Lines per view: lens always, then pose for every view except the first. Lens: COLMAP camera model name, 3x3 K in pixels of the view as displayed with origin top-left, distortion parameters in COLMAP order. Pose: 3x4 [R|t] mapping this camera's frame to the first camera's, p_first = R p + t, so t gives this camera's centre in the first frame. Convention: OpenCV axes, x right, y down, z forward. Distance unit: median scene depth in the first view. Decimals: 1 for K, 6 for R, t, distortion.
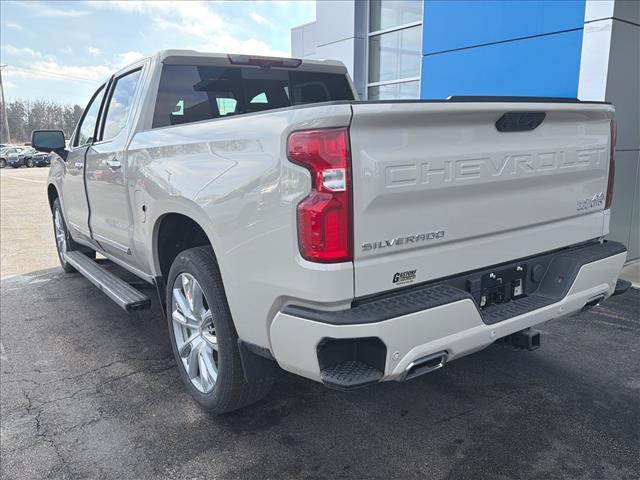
lens RADIAL K [[534.3, 0, 320.0], [0, 534.3, 240.0], [0, 0, 1]] dist [0.023141, -0.015924]
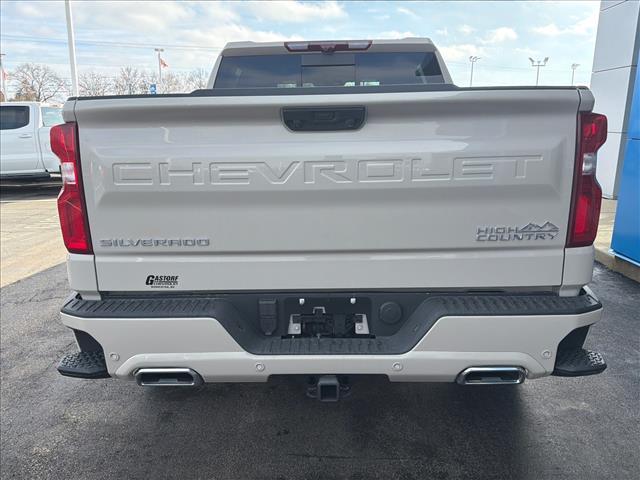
lens RADIAL K [[515.5, 0, 320.0], [0, 515.5, 240.0], [0, 0, 1]] dist [0.190925, -0.419177]
pose [[0.814840, 0.146561, -0.560853, 0.855550], [-0.122279, 0.989198, 0.080842, -0.107328], [0.566643, 0.002707, 0.823959, 0.372055]]
